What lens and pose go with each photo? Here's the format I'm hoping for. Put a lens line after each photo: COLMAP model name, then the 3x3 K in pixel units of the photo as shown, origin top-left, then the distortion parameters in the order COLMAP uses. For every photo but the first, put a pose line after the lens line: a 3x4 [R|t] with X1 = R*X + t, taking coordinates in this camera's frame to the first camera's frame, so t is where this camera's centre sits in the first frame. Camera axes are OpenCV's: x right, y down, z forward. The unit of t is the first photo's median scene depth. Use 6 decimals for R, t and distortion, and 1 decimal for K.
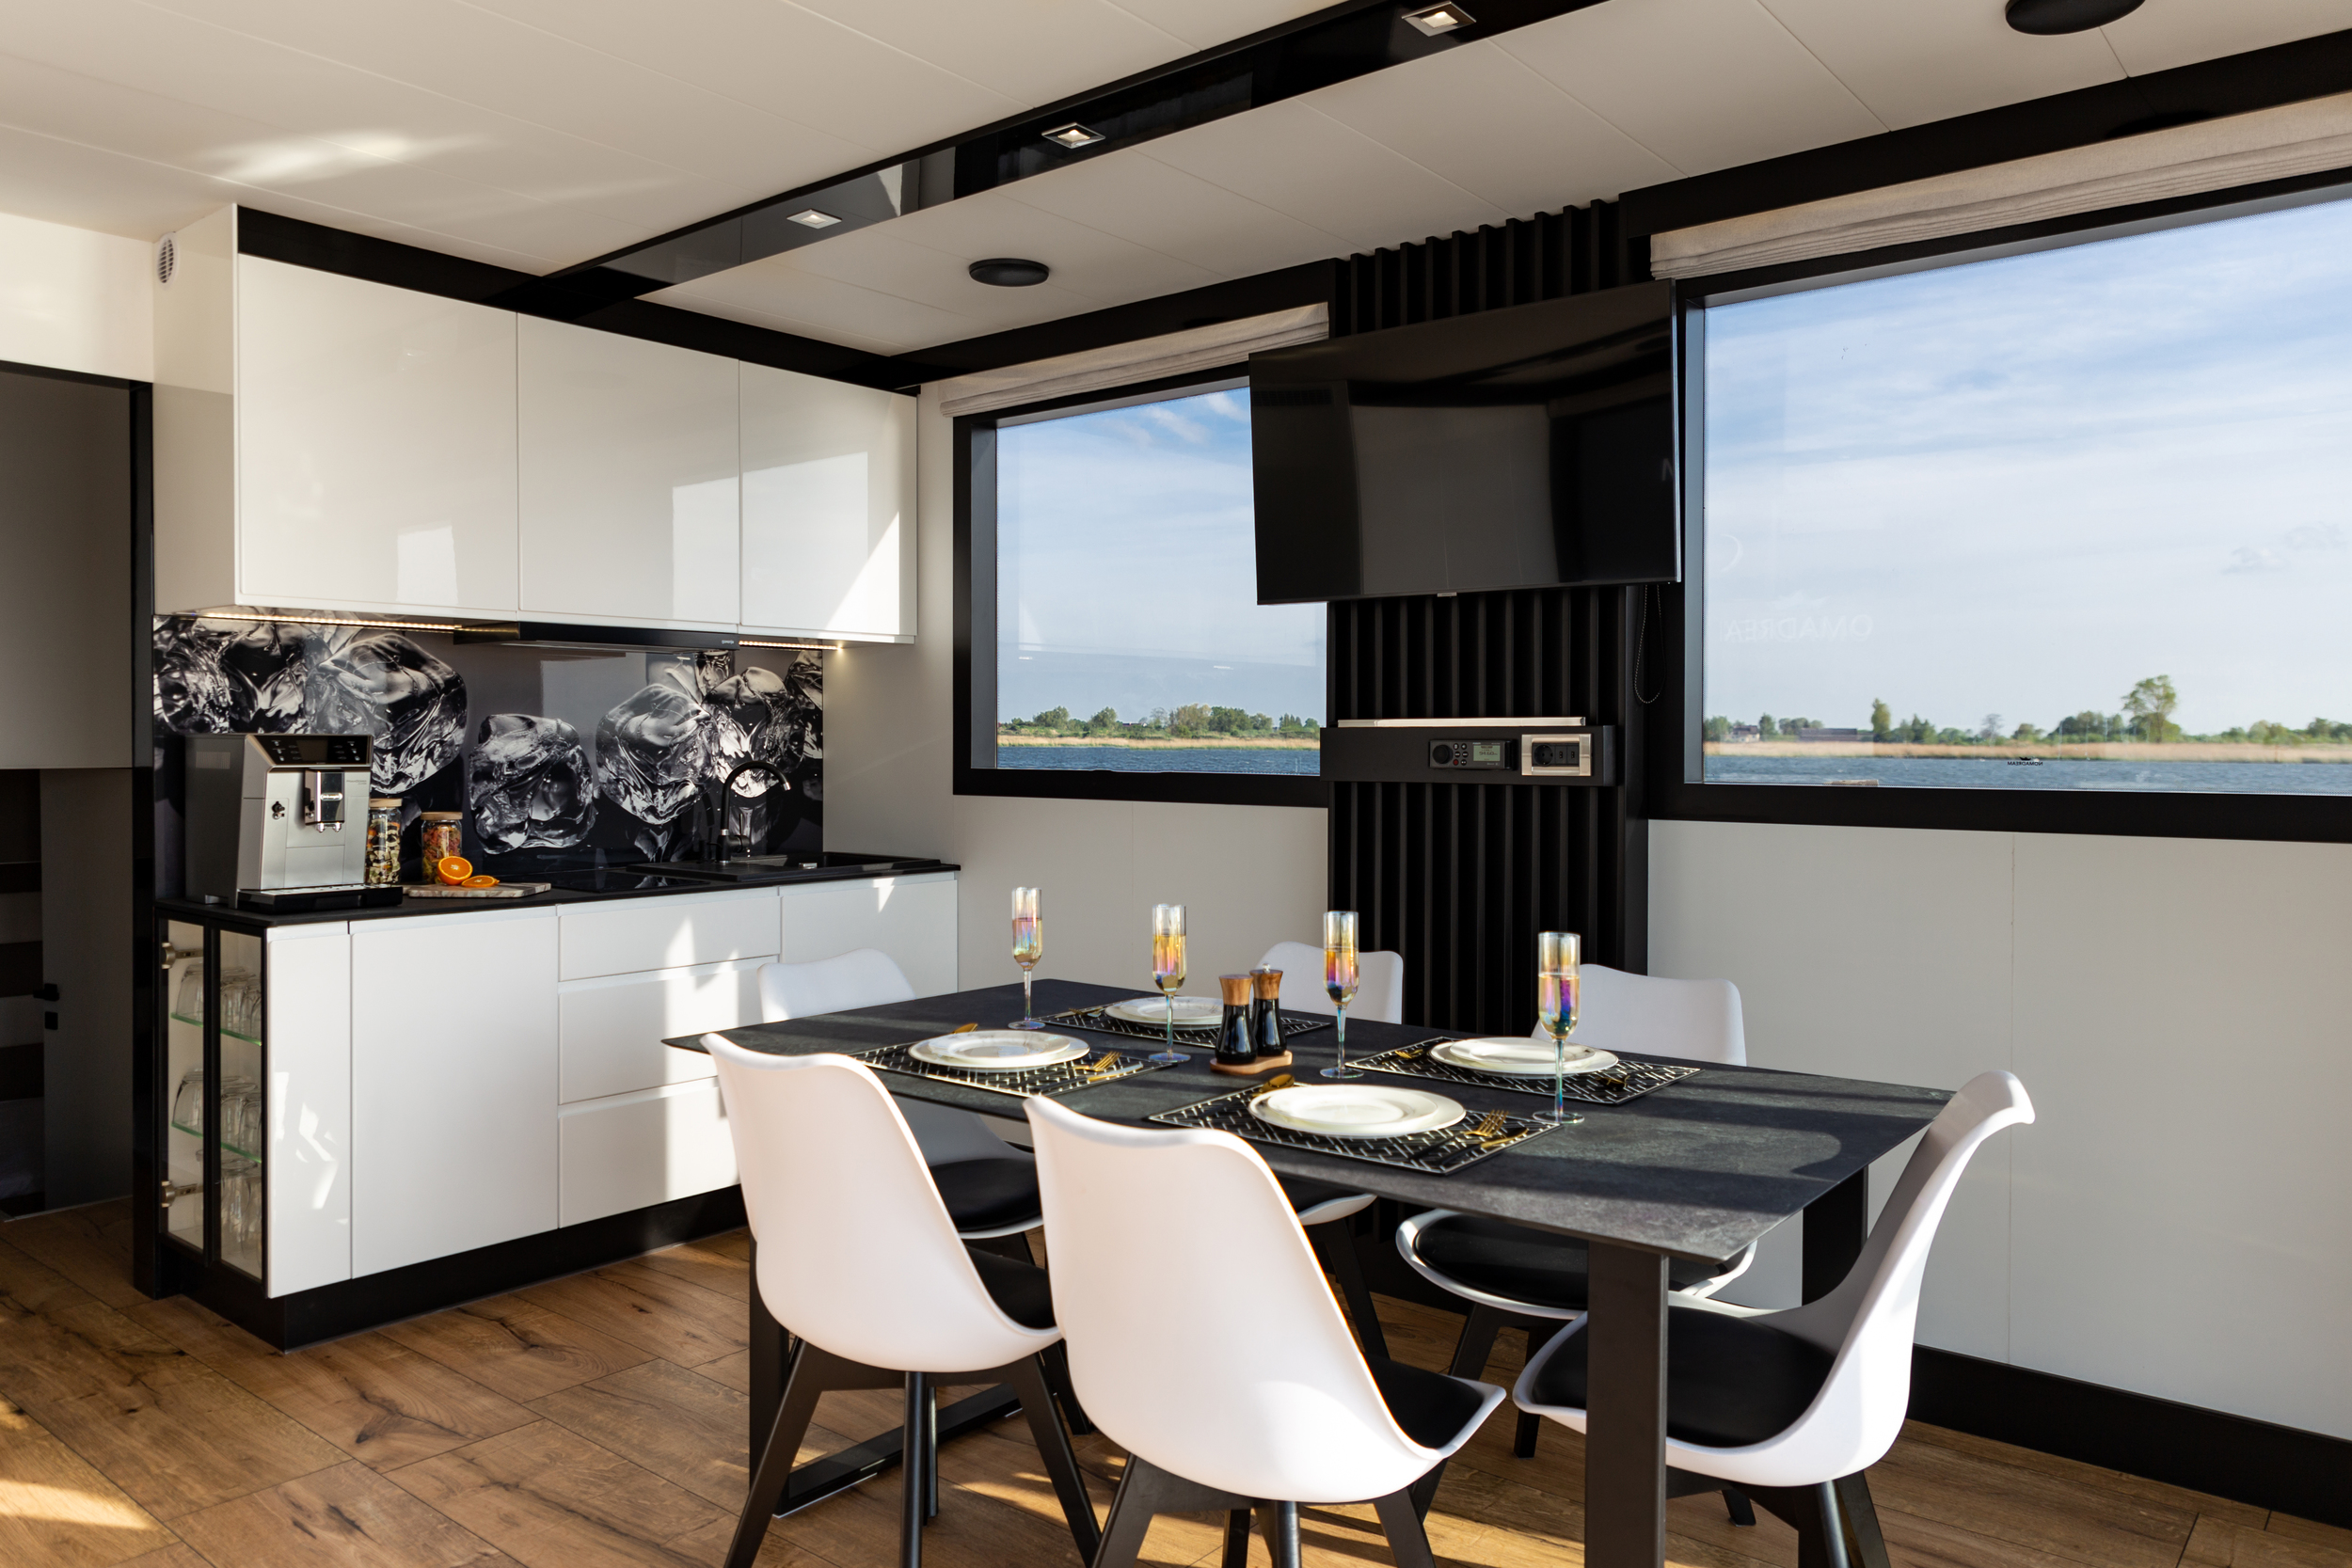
lens RADIAL K [[1569.2, 0, 1027.1], [0, 1569.2, 742.9], [0, 0, 1]] dist [-0.002668, 0.000272]
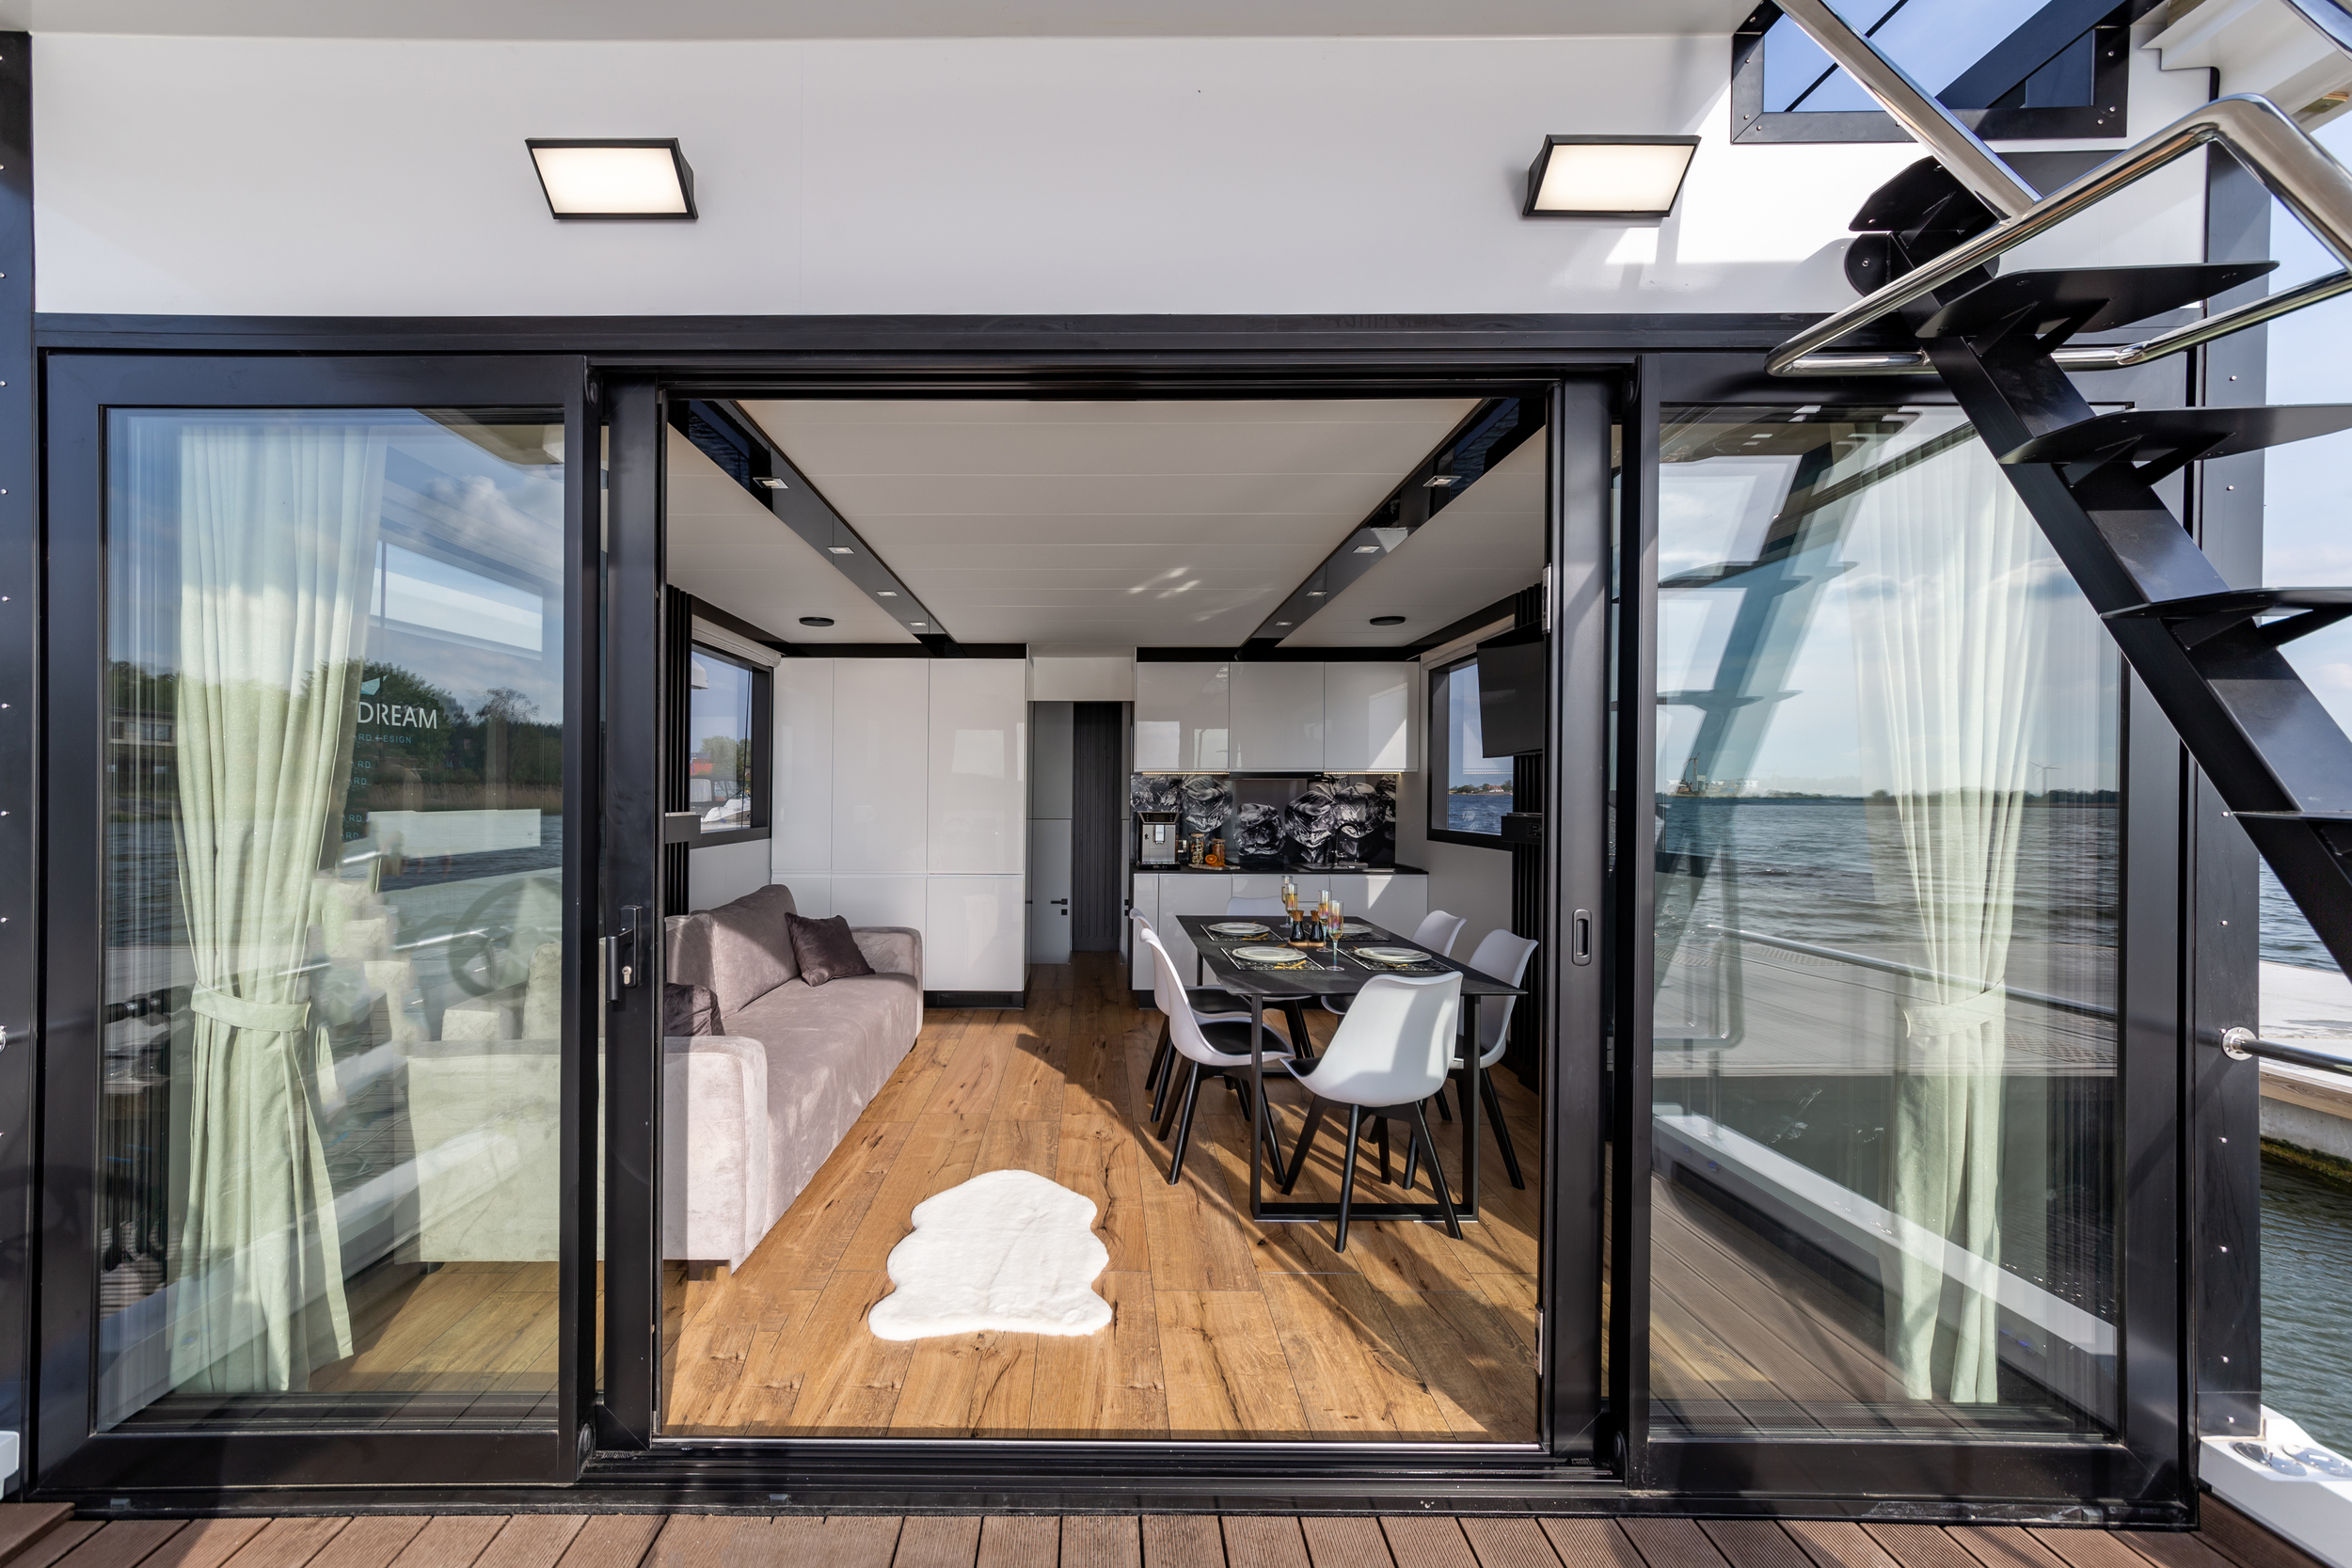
lens RADIAL K [[762.2, 0, 1098.5], [0, 762.2, 795.9], [0, 0, 1]] dist [-0.000116, 0.000001]
pose [[0.682192, -0.003708, -0.731164, 0.456495], [-0.001111, 0.999981, -0.006108, -0.023747], [0.731172, 0.004979, 0.682174, -0.088576]]
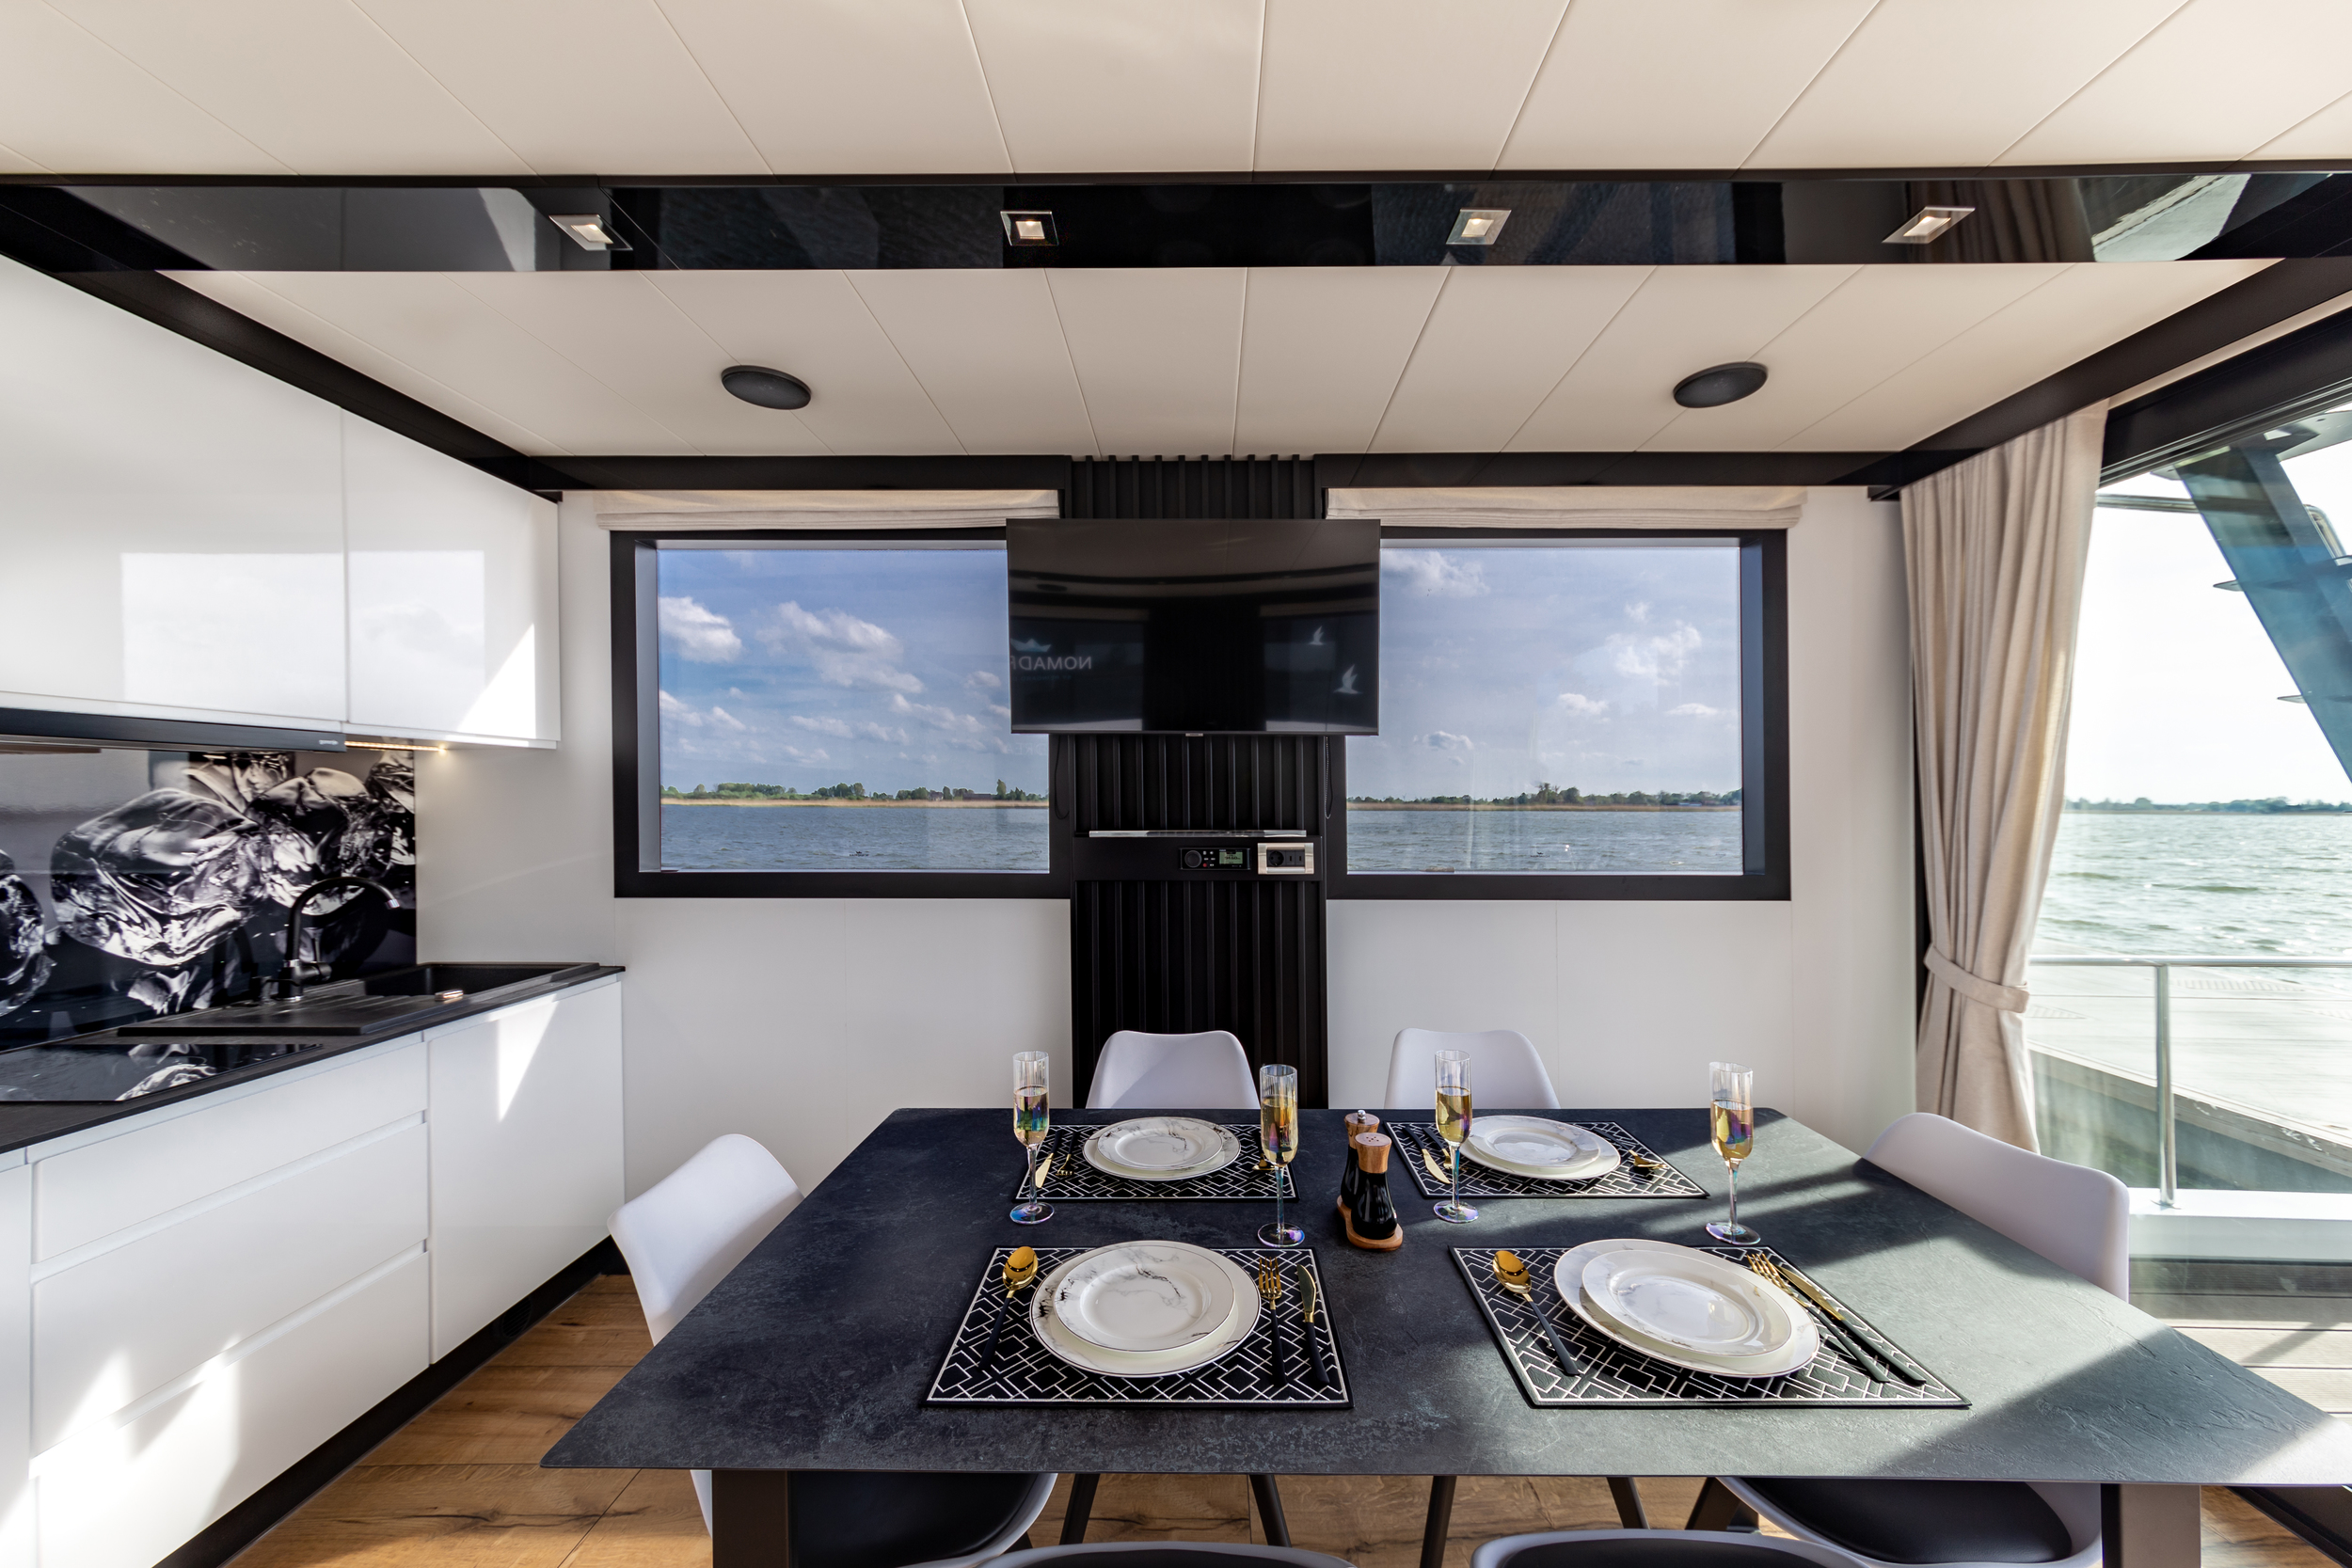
lens RADIAL K [[867.1, 0, 1183.9], [0, 867.1, 795.7], [0, 0, 1]] dist [-0.017479, 0.008509]
pose [[0.743107, -0.002889, 0.669166, -0.156308], [0.008150, 0.999956, -0.004733, -0.029907], [-0.669123, 0.008971, 0.743098, 0.353294]]
